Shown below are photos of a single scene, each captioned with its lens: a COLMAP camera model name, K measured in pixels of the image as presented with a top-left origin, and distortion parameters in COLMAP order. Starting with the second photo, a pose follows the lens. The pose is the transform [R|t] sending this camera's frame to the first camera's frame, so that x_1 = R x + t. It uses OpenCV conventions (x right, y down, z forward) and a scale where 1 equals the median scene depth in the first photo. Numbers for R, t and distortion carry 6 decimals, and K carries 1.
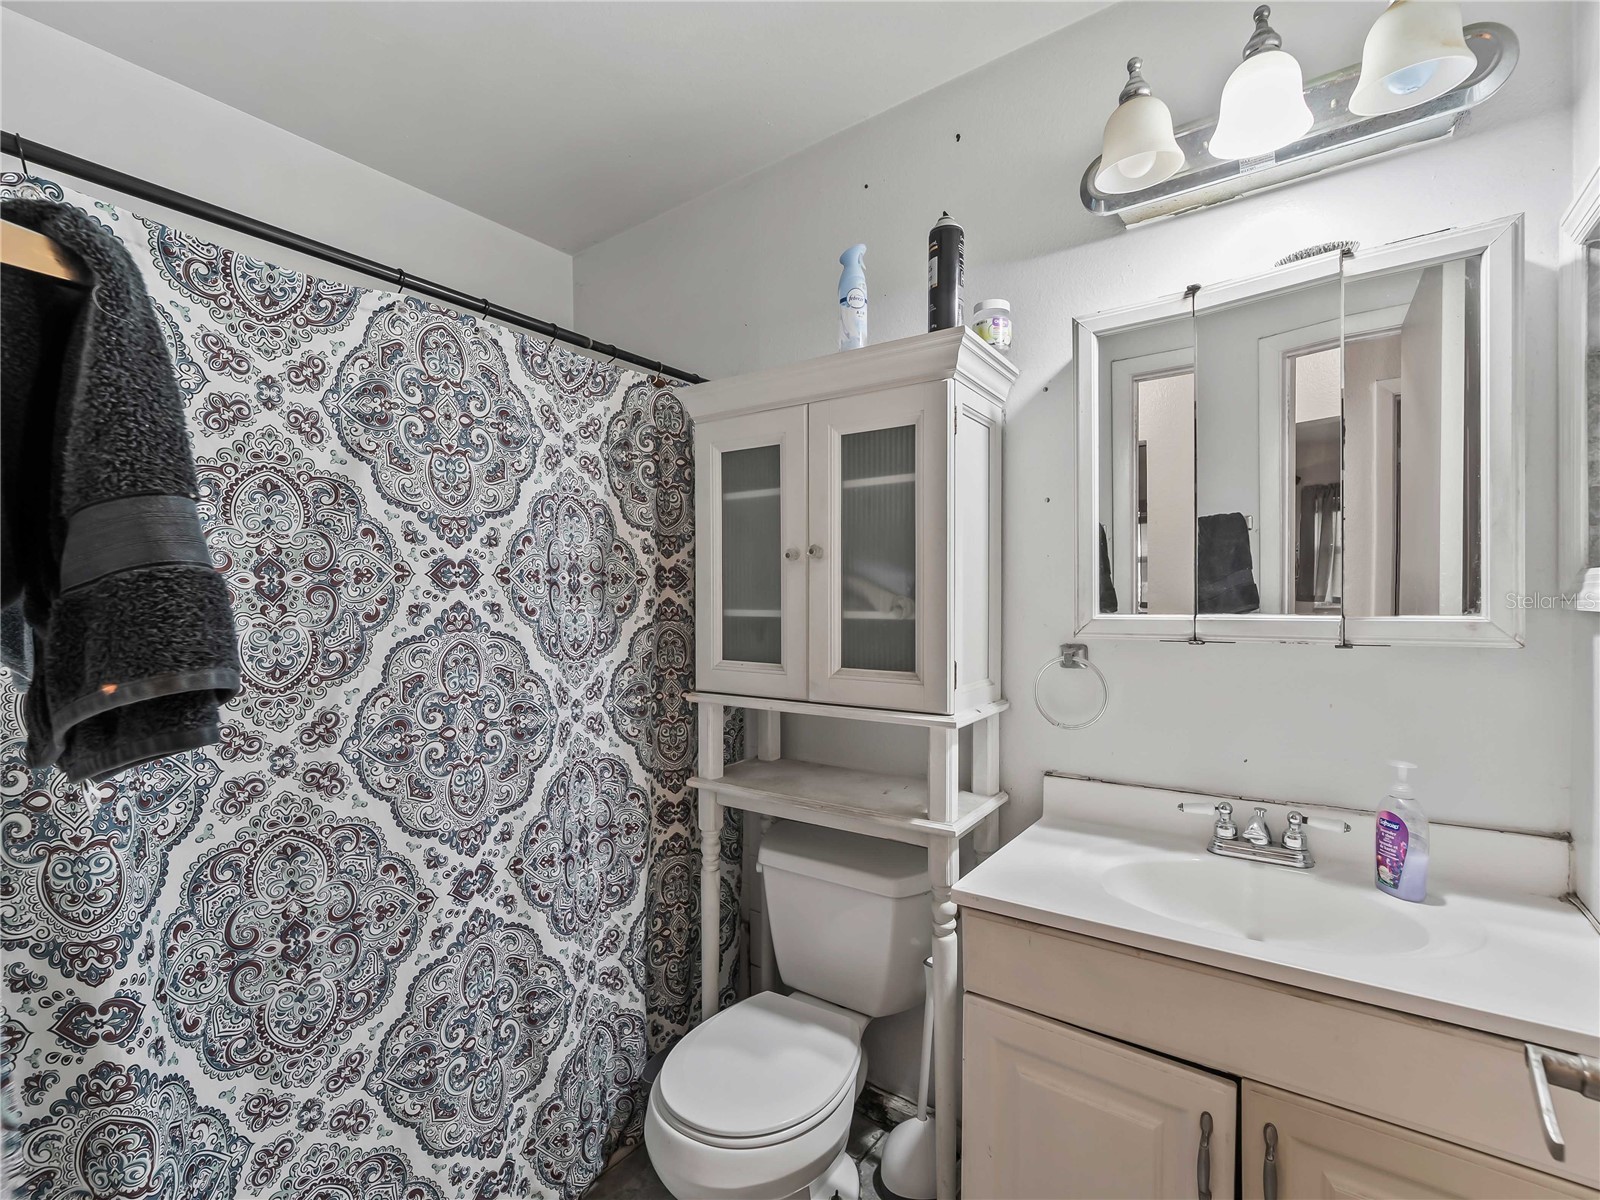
lens RADIAL K [[730.7, 0, 809.1], [0, 730.7, 608.8], [0, 0, 1]] dist [0.005185, -0.002094]
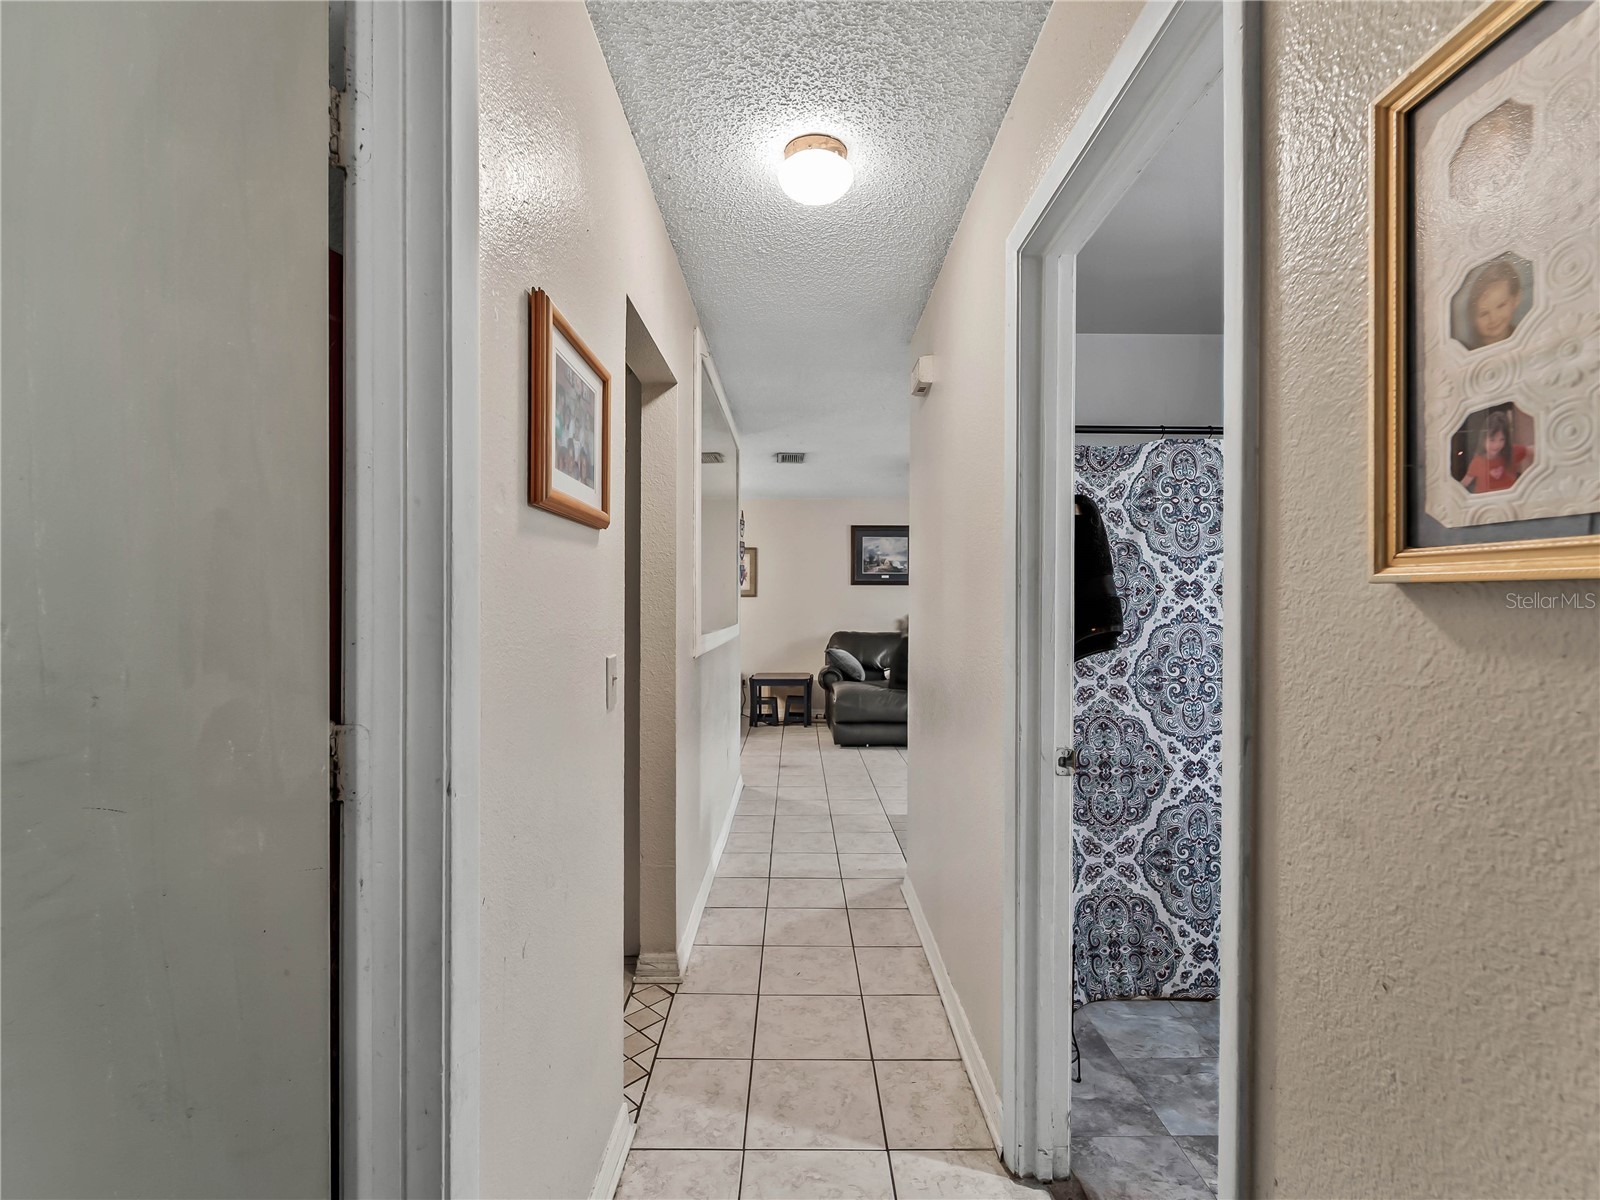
lens RADIAL K [[730.7, 0, 805.7], [0, 730.7, 607.5], [0, 0, 1]] dist [0.005185, -0.002094]
pose [[0.599167, 0.016963, -0.800444, 0.372905], [-0.019532, 0.999788, 0.006567, 0.001781], [0.800386, 0.011699, 0.599371, -0.790073]]
